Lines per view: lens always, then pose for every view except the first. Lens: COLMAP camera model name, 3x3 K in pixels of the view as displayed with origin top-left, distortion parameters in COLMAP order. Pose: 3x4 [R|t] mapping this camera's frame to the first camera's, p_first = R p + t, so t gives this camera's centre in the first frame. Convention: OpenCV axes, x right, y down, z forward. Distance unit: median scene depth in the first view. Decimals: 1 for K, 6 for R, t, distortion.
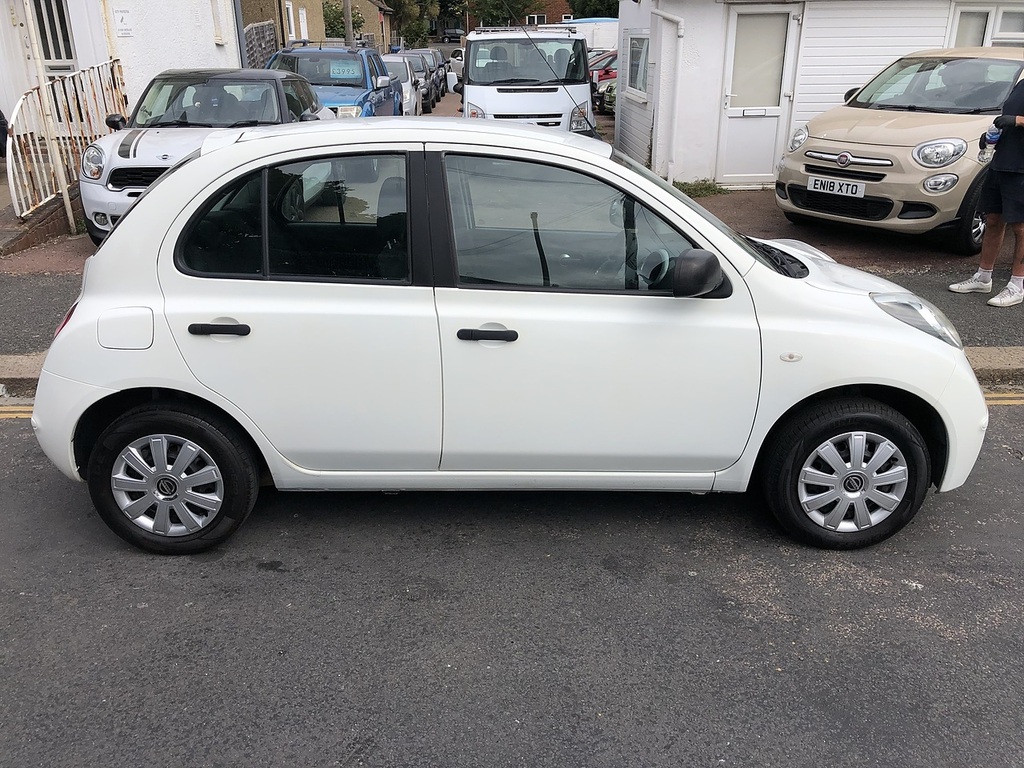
lens RADIAL K [[834.7, 0, 514.7], [0, 834.7, 389.5], [0, 0, 1]] dist [0.020547, -0.012825]
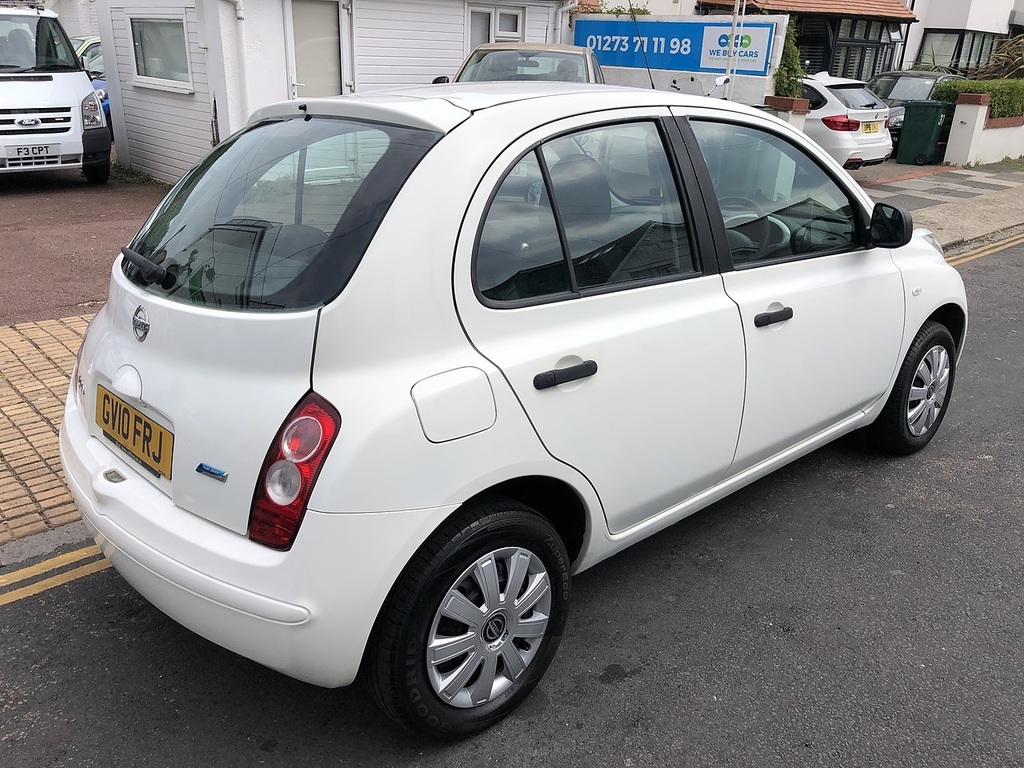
lens RADIAL K [[834.7, 0, 514.4], [0, 834.7, 386.0], [0, 0, 1]] dist [0.020547, -0.012825]
pose [[0.745454, -0.222765, 0.628231, -0.241825], [0.225793, 0.971171, 0.076443, -0.036783], [-0.627149, 0.084865, 0.774263, 0.142311]]
